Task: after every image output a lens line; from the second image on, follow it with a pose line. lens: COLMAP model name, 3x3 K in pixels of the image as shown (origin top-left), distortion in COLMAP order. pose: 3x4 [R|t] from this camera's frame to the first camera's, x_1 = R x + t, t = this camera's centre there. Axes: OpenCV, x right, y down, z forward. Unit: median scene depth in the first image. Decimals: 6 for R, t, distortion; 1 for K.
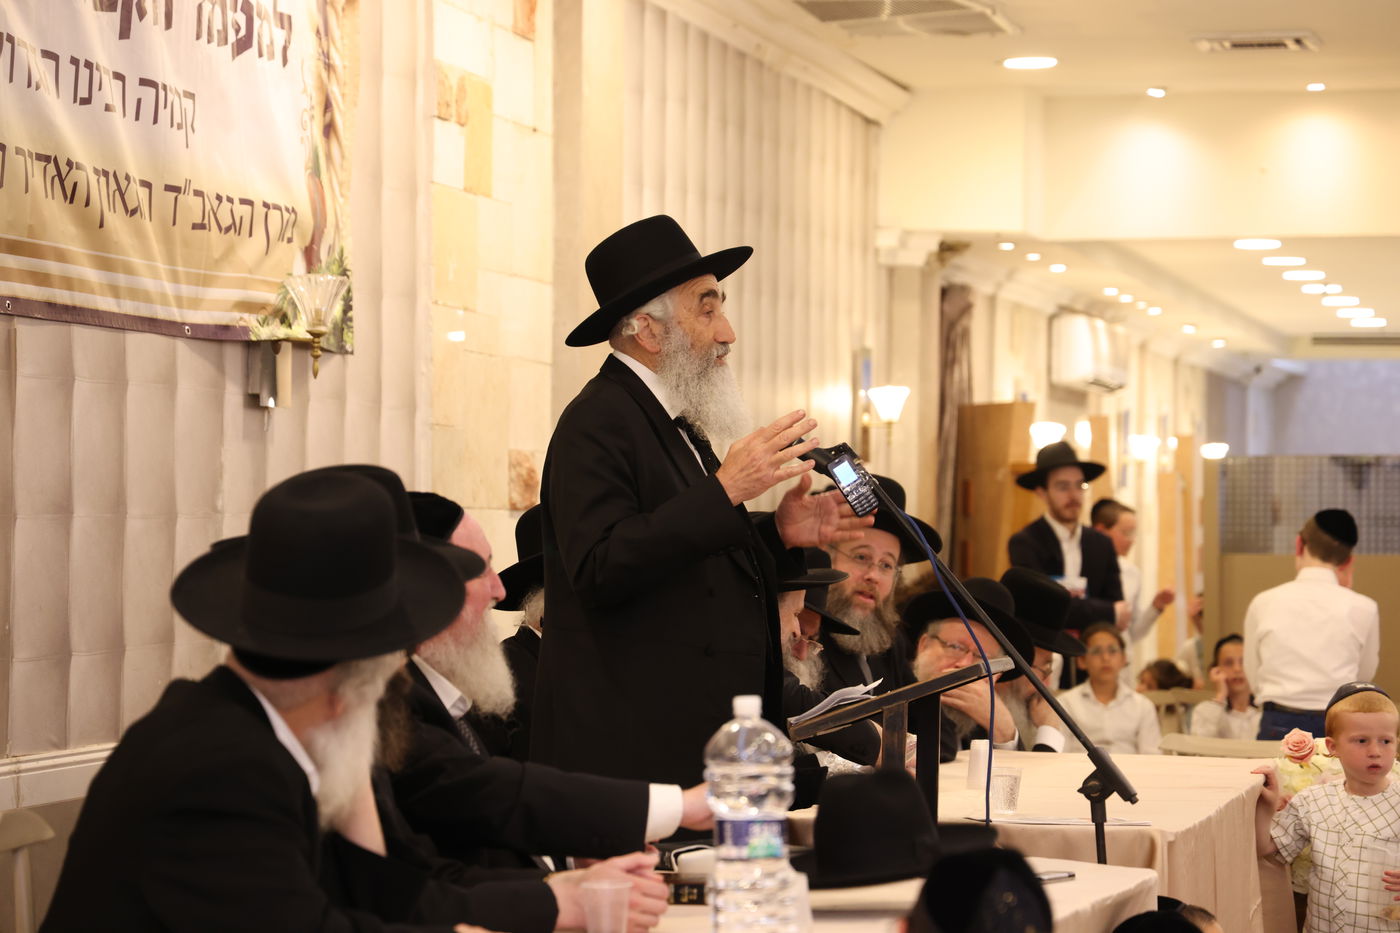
lens RADIAL K [[4097.8, 0, 703.6], [0, 4097.8, 473.2], [0, 0, 1]] dist [0.290616, 0.000000]
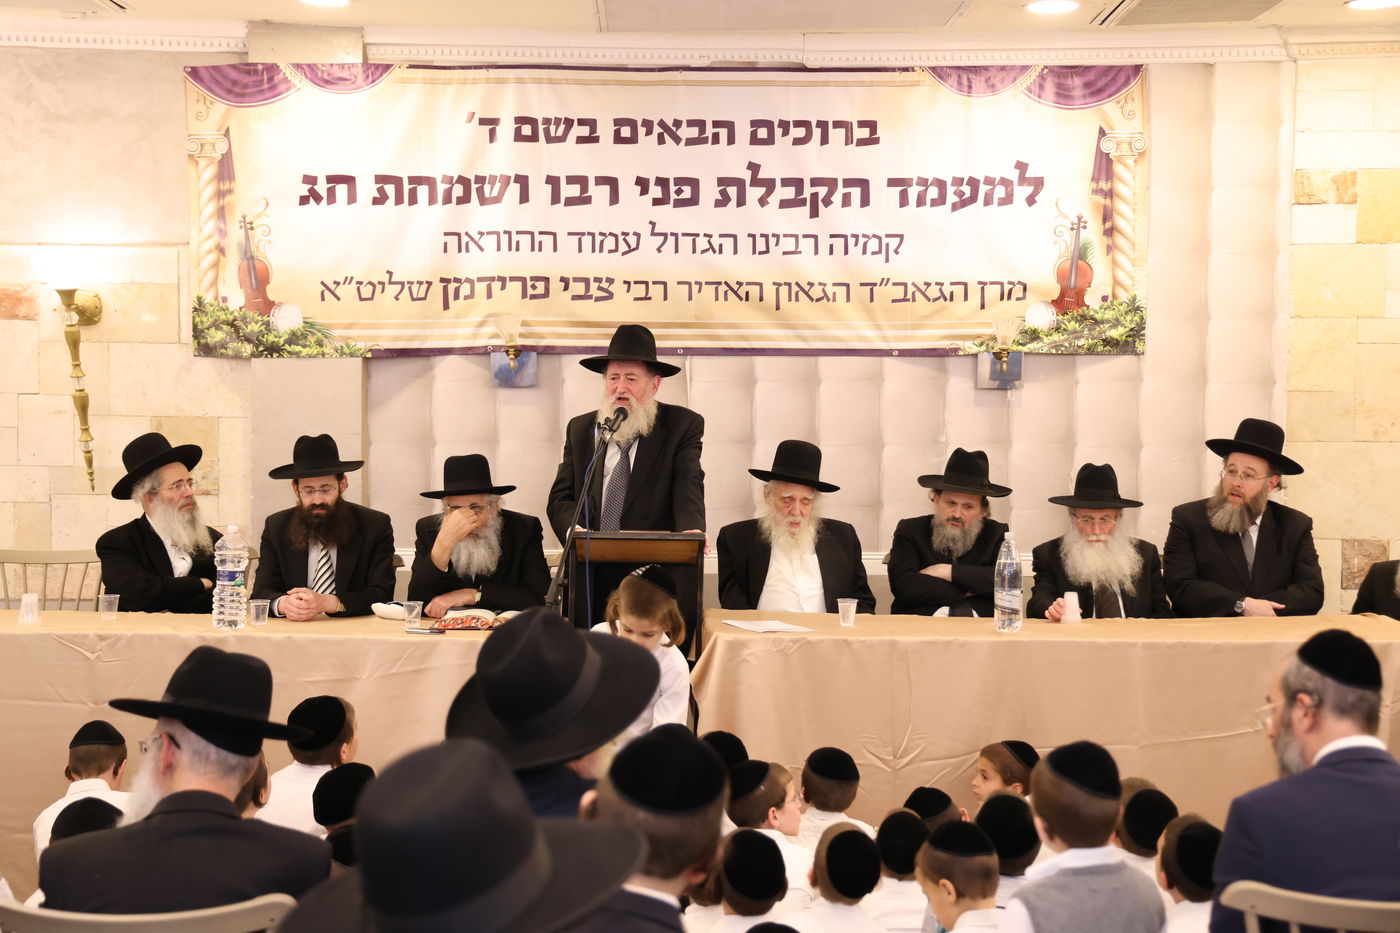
lens RADIAL K [[2195.1, 0, 714.5], [0, 2195.1, 479.5], [0, 0, 1]] dist [0.204565, 0.000000]
pose [[0.228443, 0.017932, -0.973392, 0.914167], [0.010874, 0.999721, 0.020969, 0.003928], [0.973497, -0.015375, 0.228184, 0.673493]]
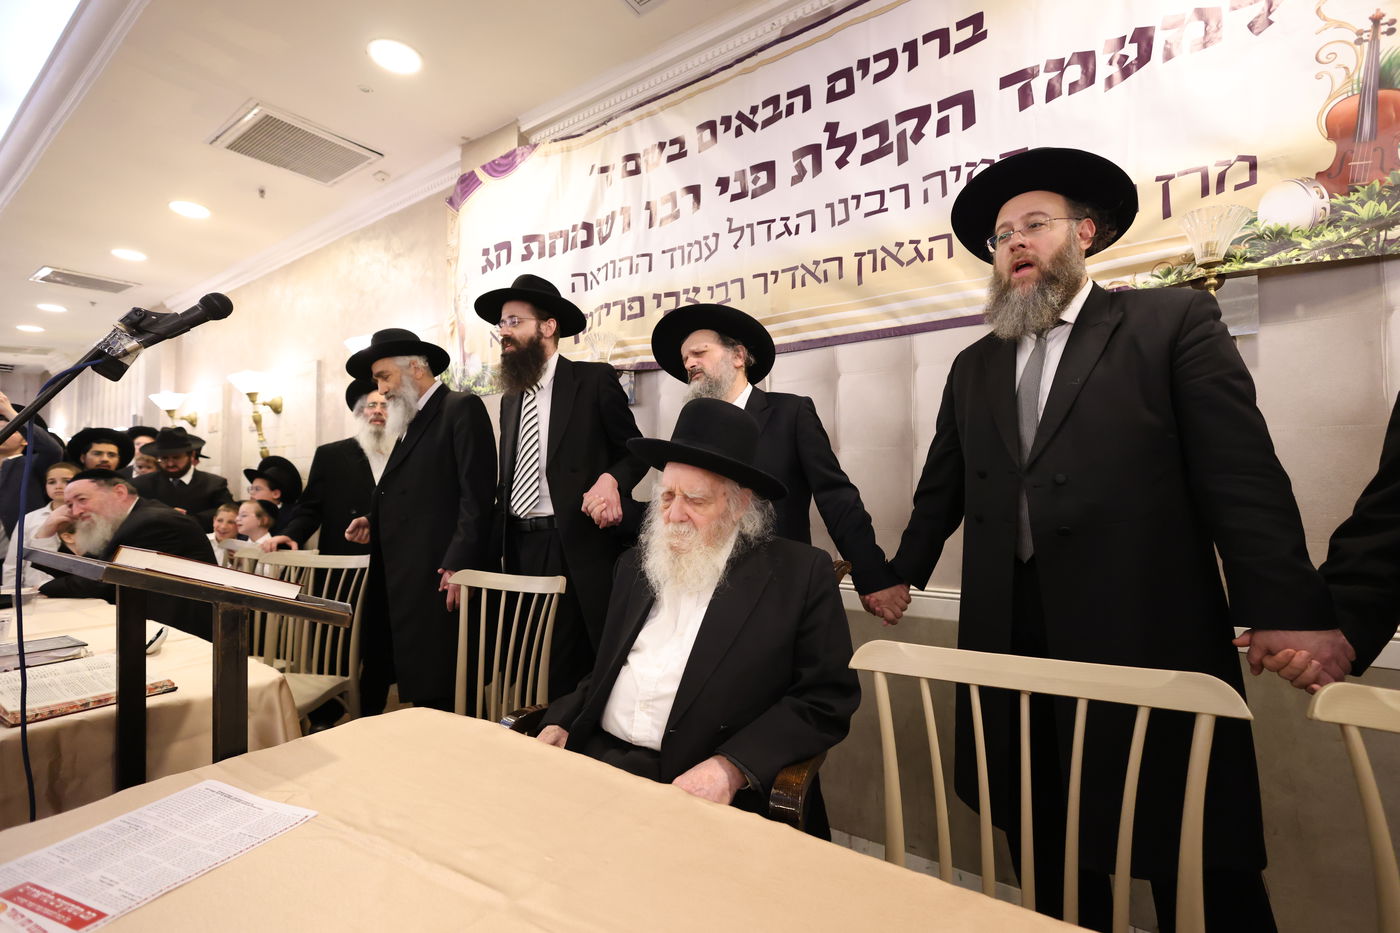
lens RADIAL K [[643.6, 0, 696.3], [0, 643.6, 468.6], [0, 0, 1]] dist [-0.000775, 0.001337]
pose [[-0.375992, -0.043500, -0.925601, 0.123689], [0.012203, 0.998578, -0.051886, 0.030229], [0.926543, -0.030804, -0.374926, 0.987511]]
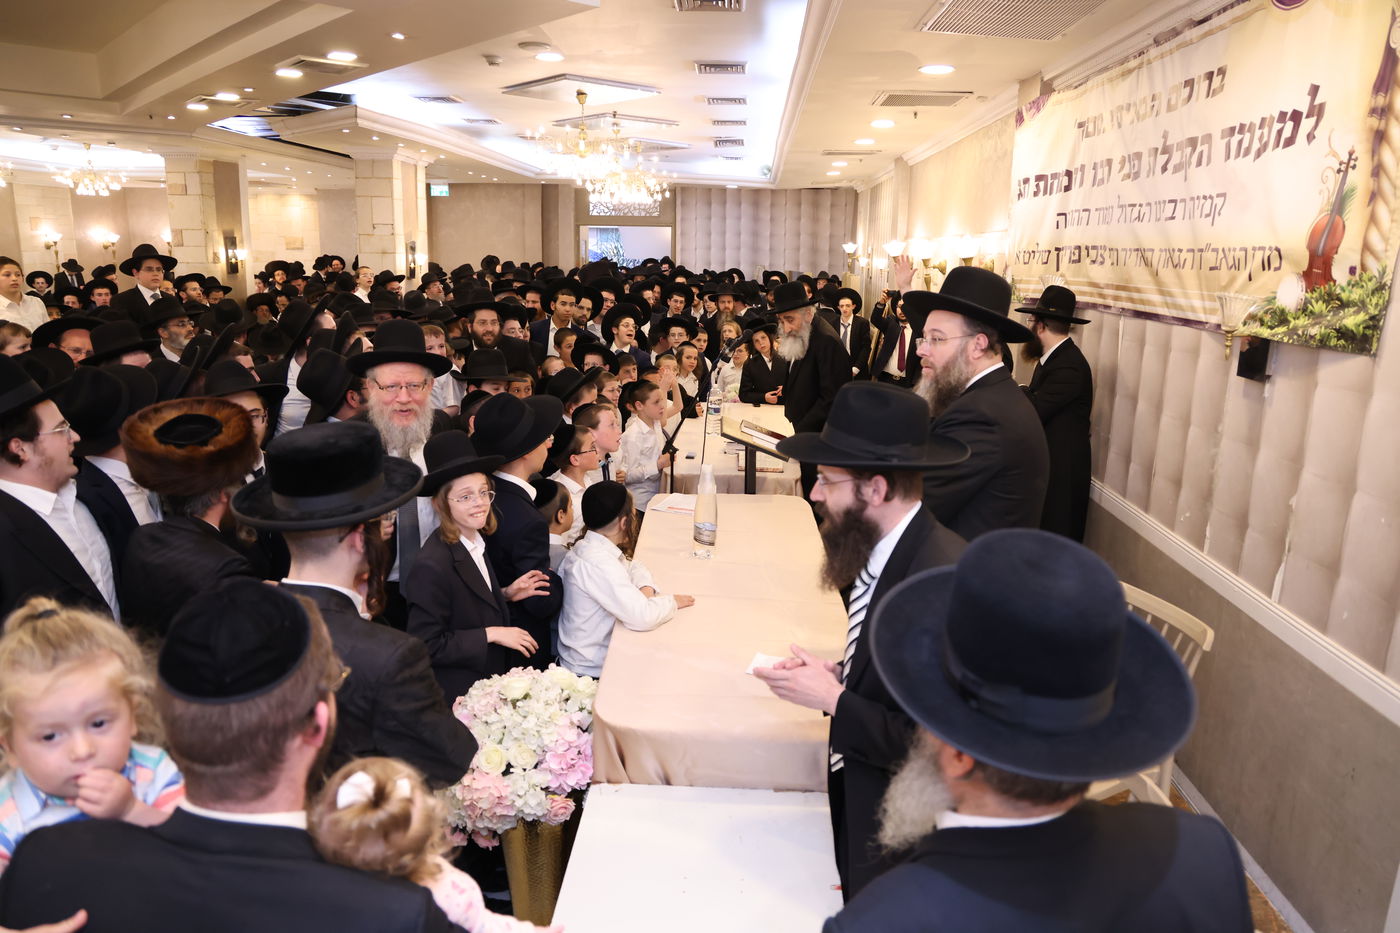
lens RADIAL K [[952.6, 0, 692.4], [0, 952.6, 460.0], [0, 0, 1]] dist [-0.077174, 0.047121]
pose [[-0.983903, 0.009211, -0.178464, 0.177360], [-0.027052, 0.979484, 0.199696, -0.053726], [0.176642, 0.201309, -0.963469, 1.386490]]
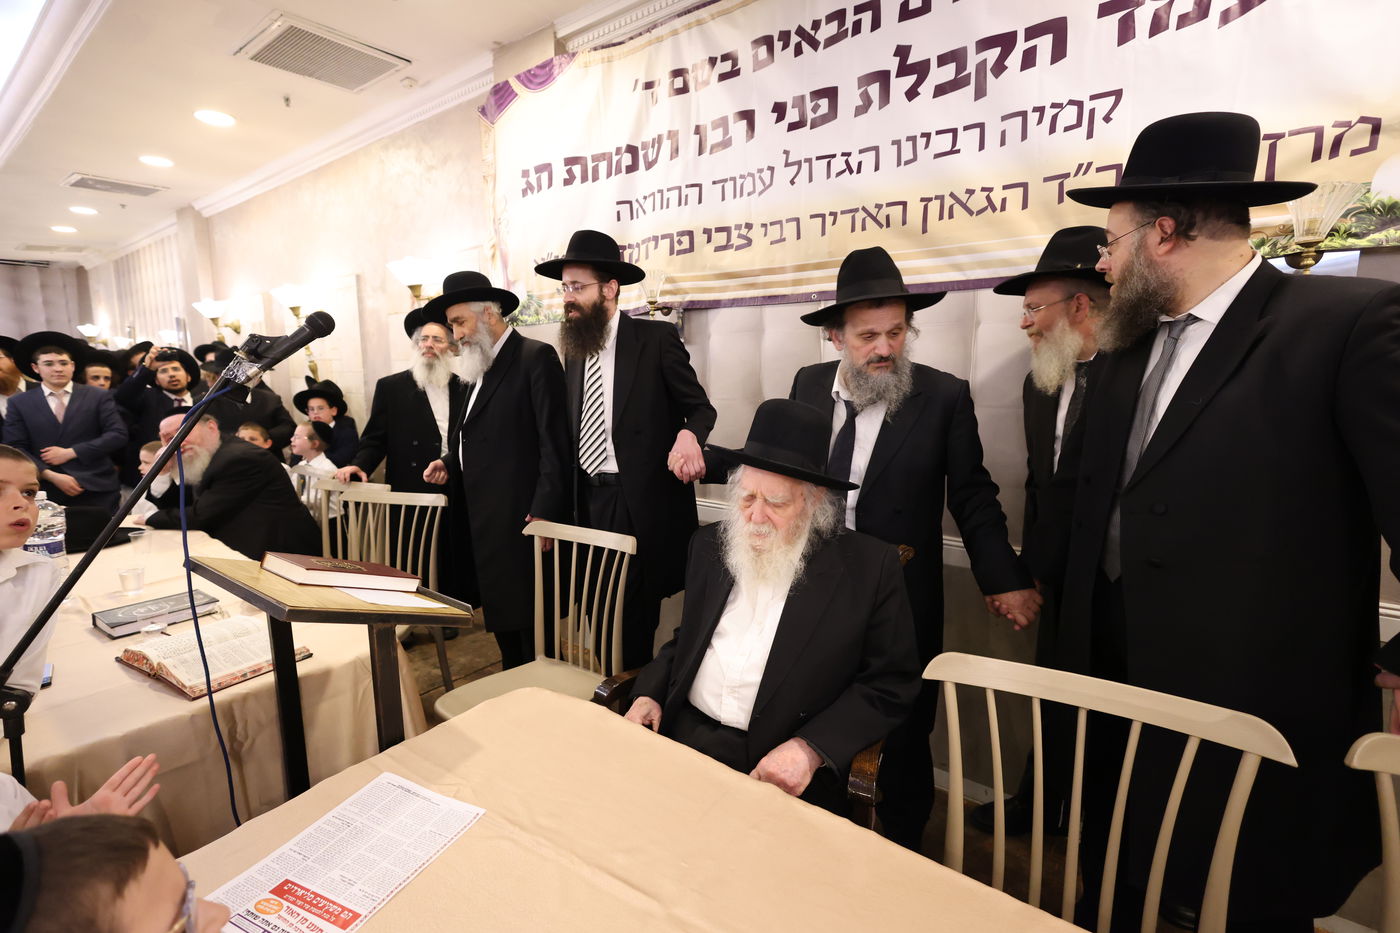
lens RADIAL K [[643.6, 0, 689.6], [0, 643.6, 459.0], [0, 0, 1]] dist [-0.000775, 0.001337]
pose [[-0.415009, 0.116937, -0.902271, 0.136389], [0.013134, 0.992373, 0.122574, -0.001180], [0.909722, 0.039019, -0.413380, 0.977347]]
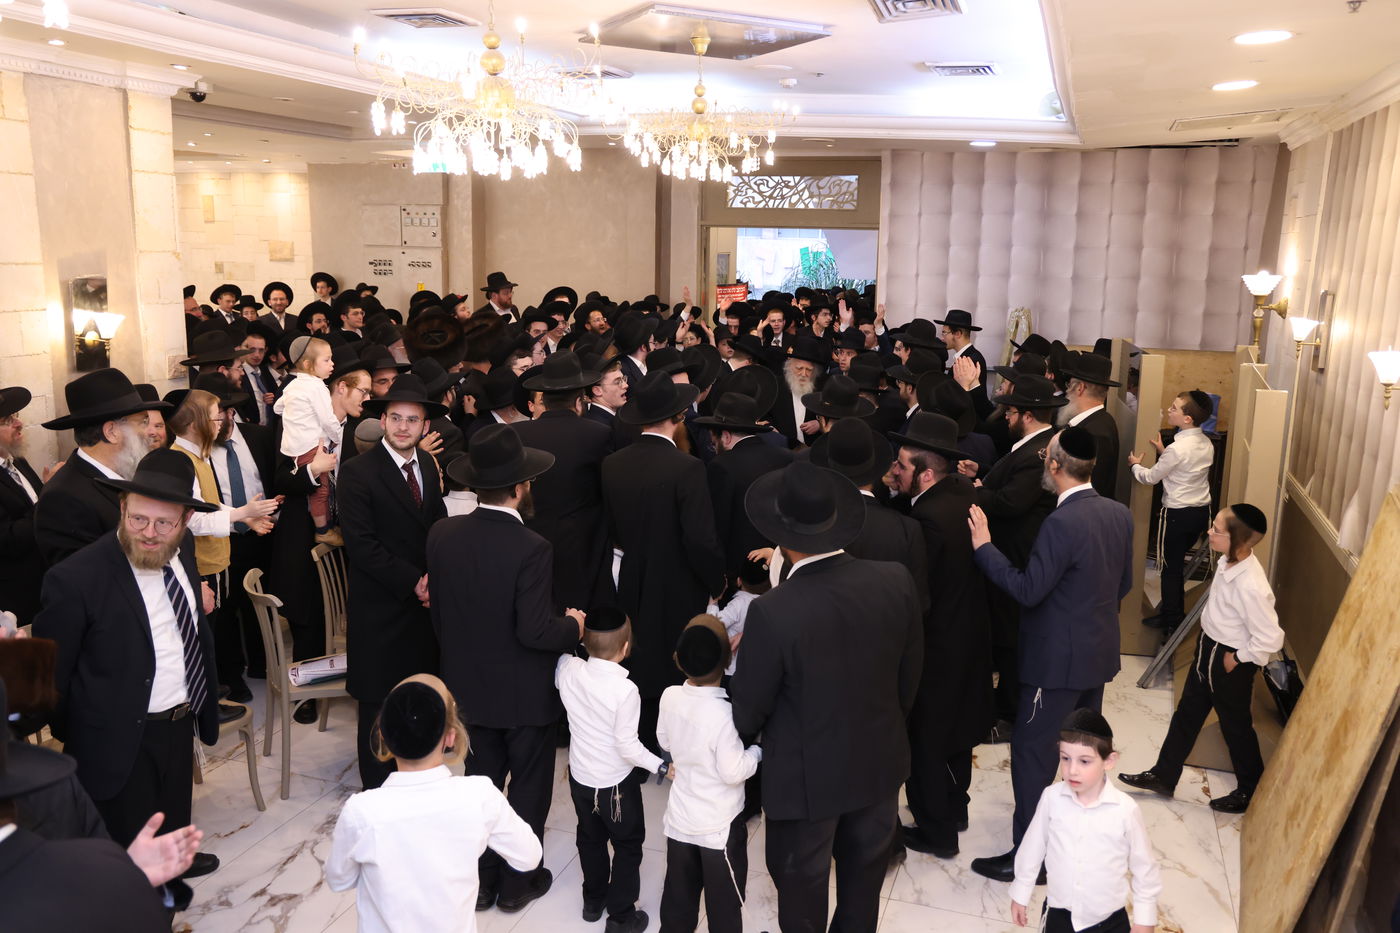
lens RADIAL K [[1139.4, 0, 701.2], [0, 1139.4, 475.7], [0, 0, 1]] dist [-0.007495, 0.004264]
pose [[-0.995000, -0.049983, 0.086469, -0.095394], [-0.032808, 0.981291, 0.189713, -0.105953], [-0.094333, 0.185927, -0.978025, 0.547713]]
